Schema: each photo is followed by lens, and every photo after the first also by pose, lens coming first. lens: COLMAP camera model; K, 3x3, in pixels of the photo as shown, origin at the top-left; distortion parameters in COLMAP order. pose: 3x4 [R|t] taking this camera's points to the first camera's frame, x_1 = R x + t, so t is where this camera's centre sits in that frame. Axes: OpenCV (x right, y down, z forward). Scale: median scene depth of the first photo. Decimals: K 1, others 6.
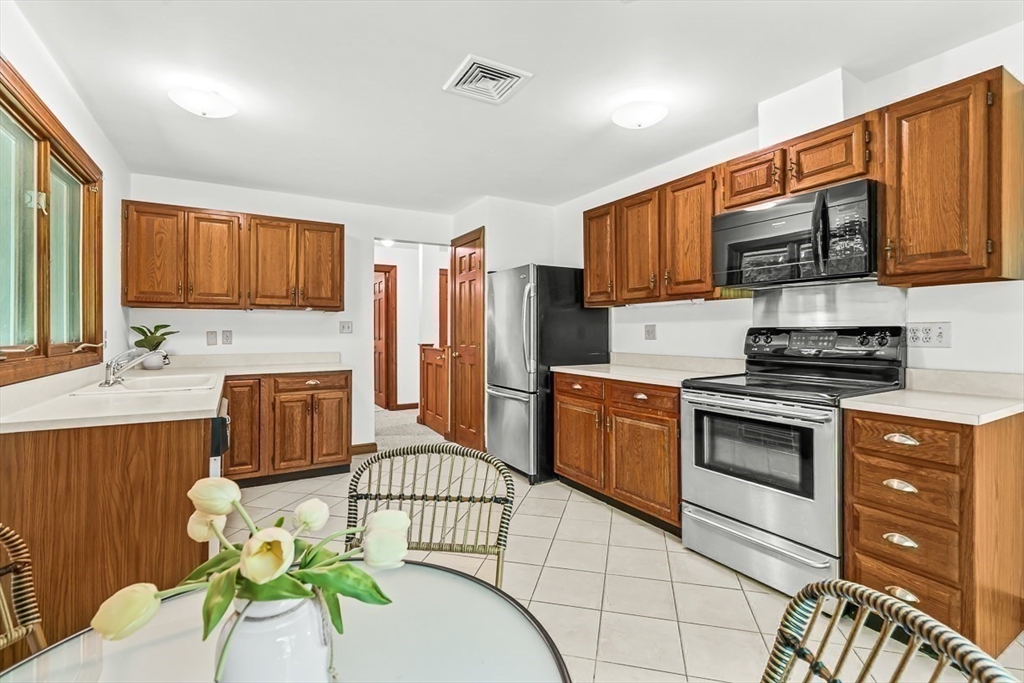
lens RADIAL K [[465.9, 0, 509.8], [0, 465.9, 324.9], [0, 0, 1]] dist [0.003019, 0.003175]
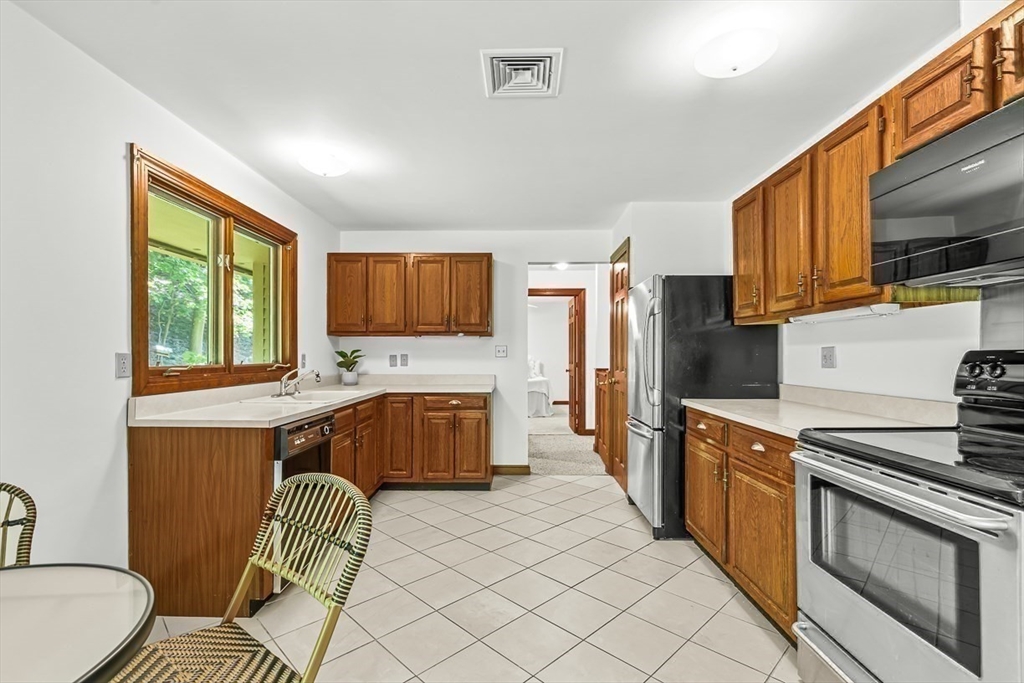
lens RADIAL K [[465.9, 0, 512.9], [0, 465.9, 349.4], [0, 0, 1]] dist [0.003019, 0.003175]
pose [[0.857348, -0.004588, -0.514717, 0.261661], [0.005661, 0.999984, 0.000517, 0.000766], [0.514706, -0.003357, 0.857360, 0.152753]]
